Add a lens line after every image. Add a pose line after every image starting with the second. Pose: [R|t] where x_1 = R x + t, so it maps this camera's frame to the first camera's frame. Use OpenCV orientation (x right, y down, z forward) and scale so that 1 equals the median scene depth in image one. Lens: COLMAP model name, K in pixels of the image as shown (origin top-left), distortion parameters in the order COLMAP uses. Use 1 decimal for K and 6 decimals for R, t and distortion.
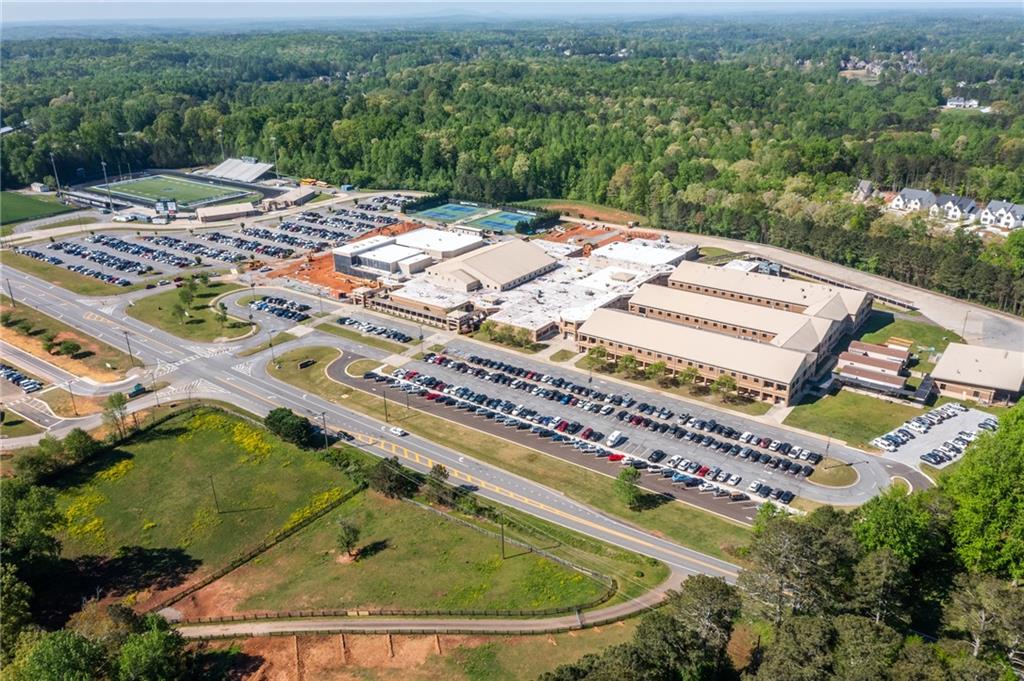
lens RADIAL K [[808.1, 0, 511.5], [0, 808.1, 343.6], [0, 0, 1]] dist [-0.013759, 0.040479]
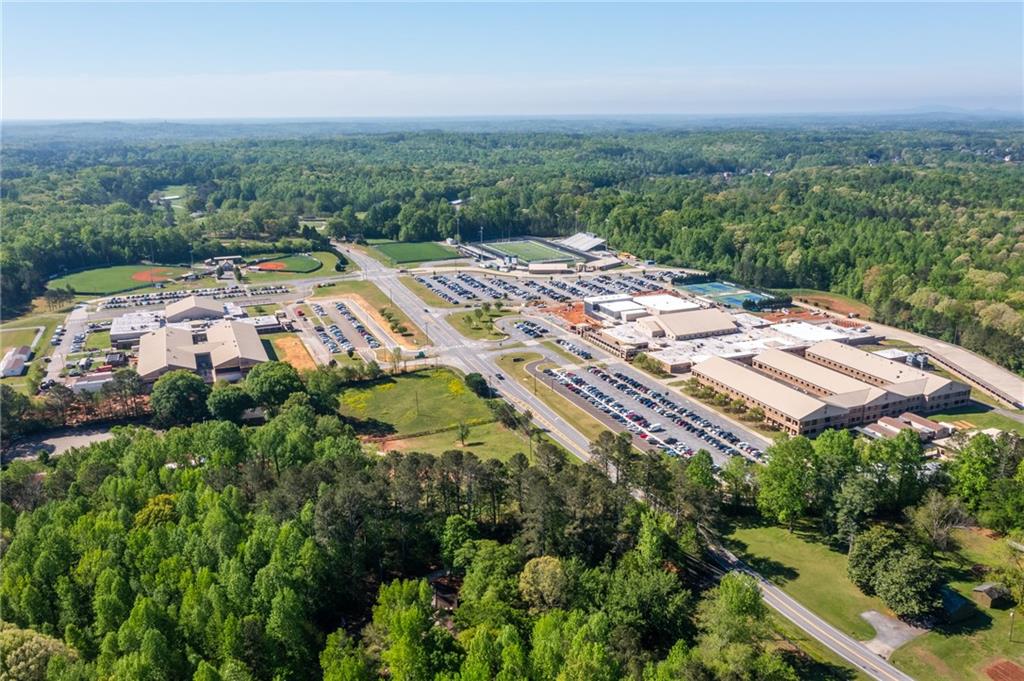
lens RADIAL K [[808.1, 0, 515.0], [0, 808.1, 343.3], [0, 0, 1]] dist [-0.013759, 0.040479]
pose [[0.859398, 0.148983, -0.489120, 0.399653], [-0.199628, 0.978452, -0.052722, 0.062472], [0.470726, 0.142951, 0.870622, -0.287801]]
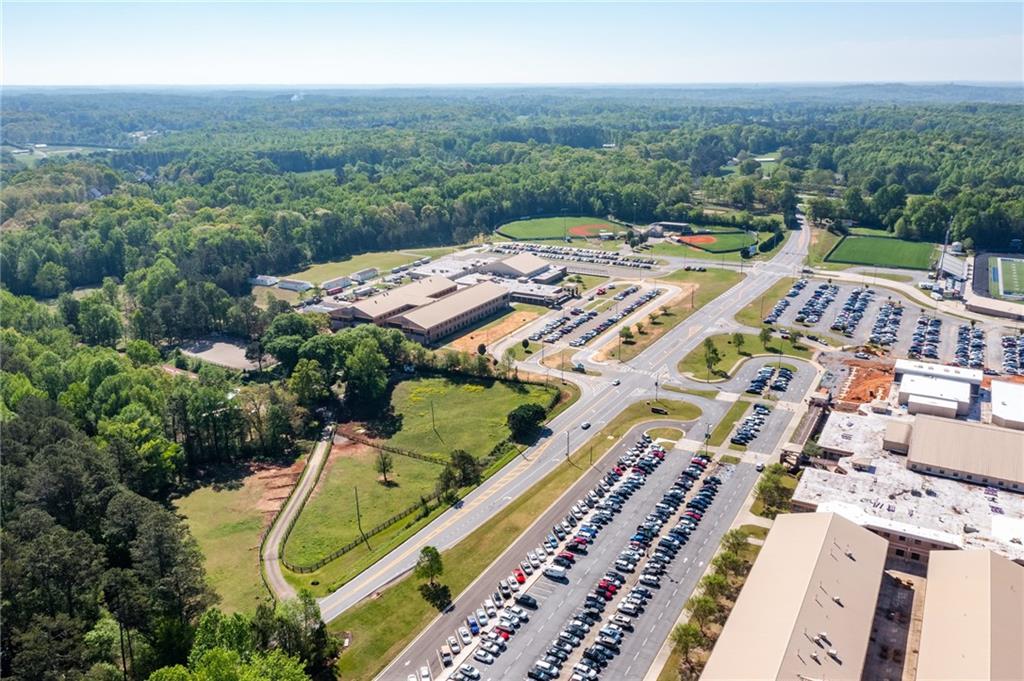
lens RADIAL K [[808.1, 0, 512.9], [0, 808.1, 342.1], [0, 0, 1]] dist [-0.013759, 0.040479]
pose [[0.122395, 0.320786, -0.939210, 0.582695], [-0.375496, 0.890949, 0.255369, -0.212960], [0.918707, 0.321414, 0.229501, 0.433613]]
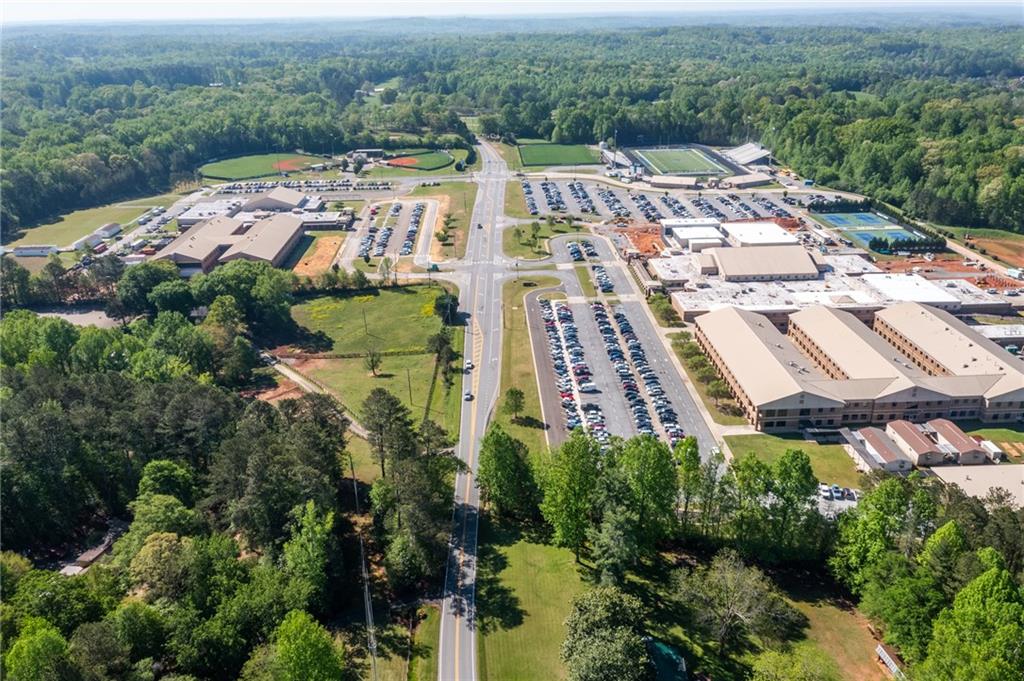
lens RADIAL K [[808.1, 0, 513.0], [0, 808.1, 342.3], [0, 0, 1]] dist [-0.013759, 0.040479]
pose [[0.623546, 0.302976, -0.720692, 0.591251], [-0.293058, 0.945217, 0.143810, -0.056076], [0.724781, 0.121533, 0.678176, 0.061472]]
